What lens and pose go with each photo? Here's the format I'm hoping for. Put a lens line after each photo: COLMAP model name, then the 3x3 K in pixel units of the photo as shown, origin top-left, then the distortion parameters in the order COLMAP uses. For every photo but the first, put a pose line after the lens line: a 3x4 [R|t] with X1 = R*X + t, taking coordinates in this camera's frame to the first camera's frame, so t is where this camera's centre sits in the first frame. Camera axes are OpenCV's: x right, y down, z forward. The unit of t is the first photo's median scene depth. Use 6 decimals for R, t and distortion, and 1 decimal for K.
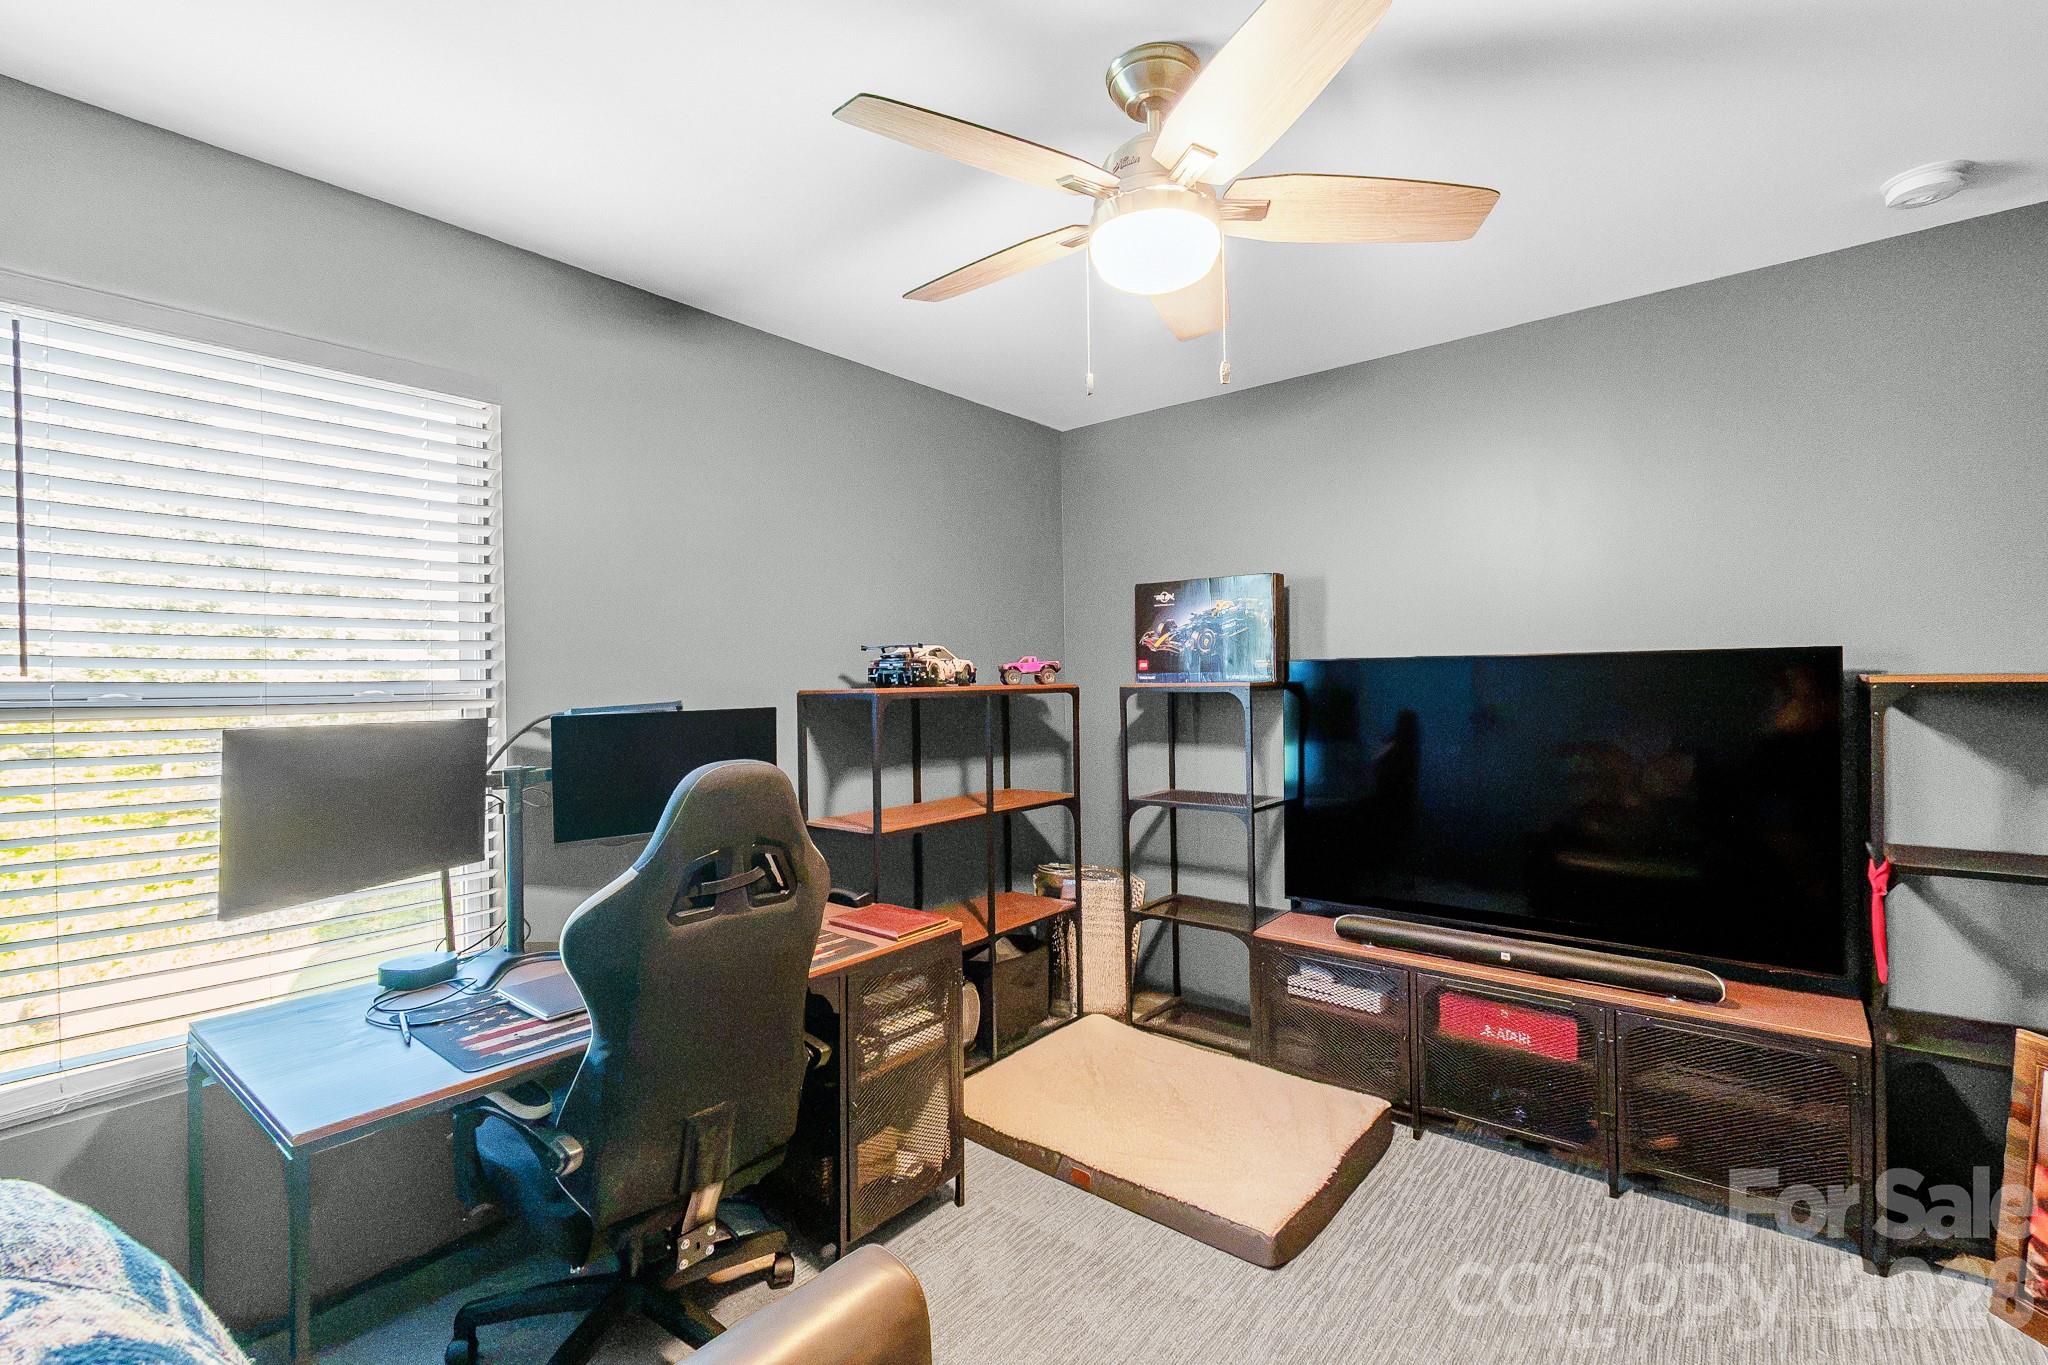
lens RADIAL K [[913.2, 0, 1024.2], [0, 913.2, 667.7], [0, 0, 1]] dist [-0.001386, -0.000521]
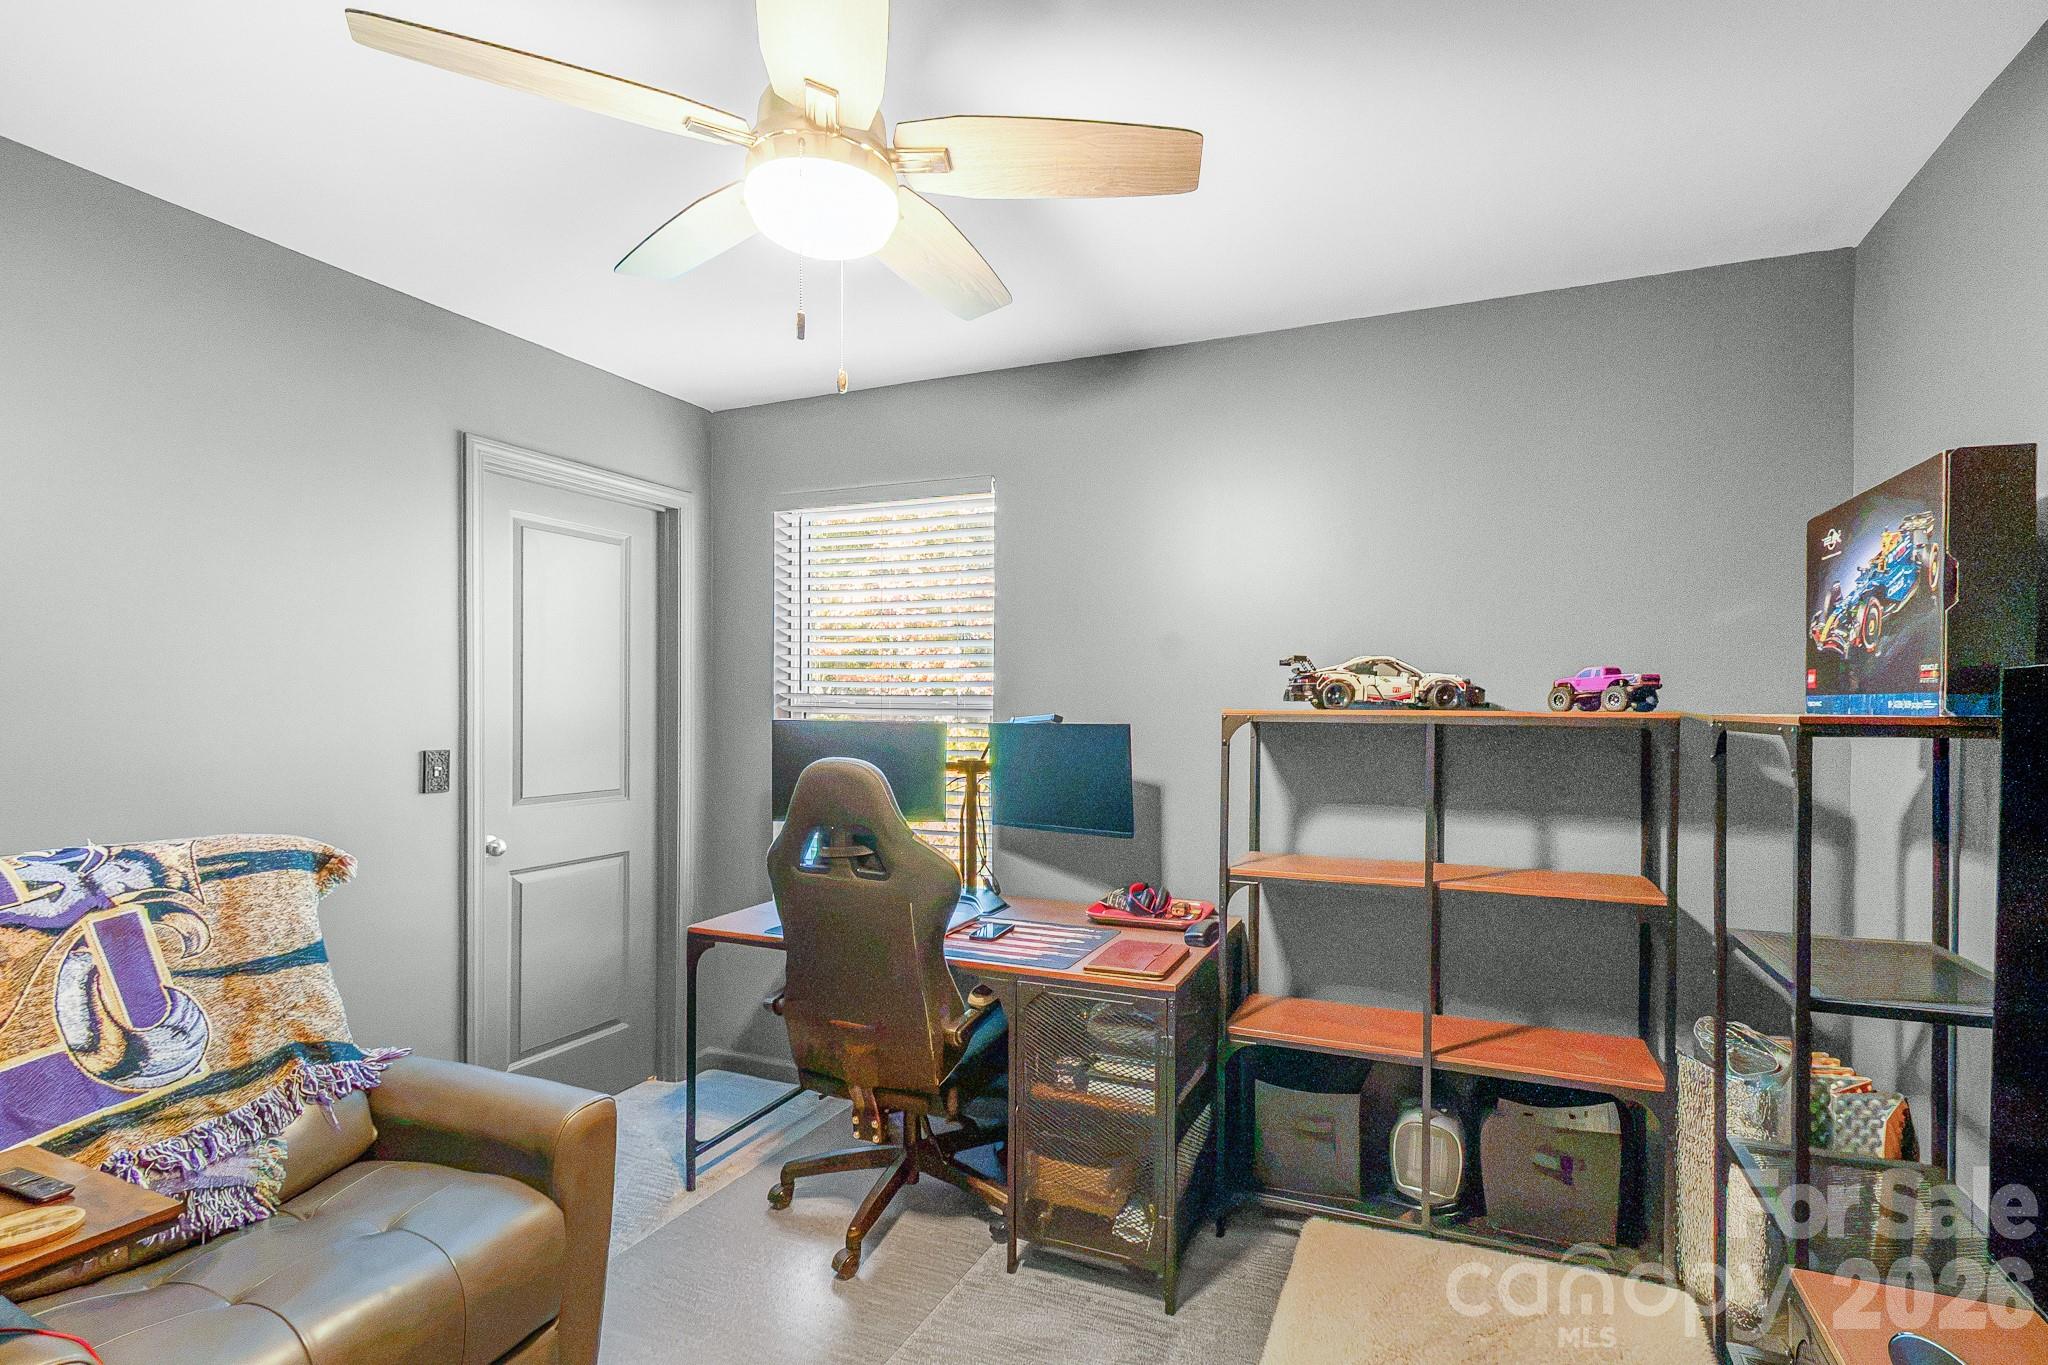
lens RADIAL K [[944.6, 0, 1086.0], [0, 944.6, 660.5], [0, 0, 1]] dist [0.006916, -0.000987]
pose [[0.286786, -0.023155, -0.957715, 0.556798], [0.007123, 0.999732, -0.022038, -0.003300], [0.957968, -0.000501, 0.286874, 0.488768]]
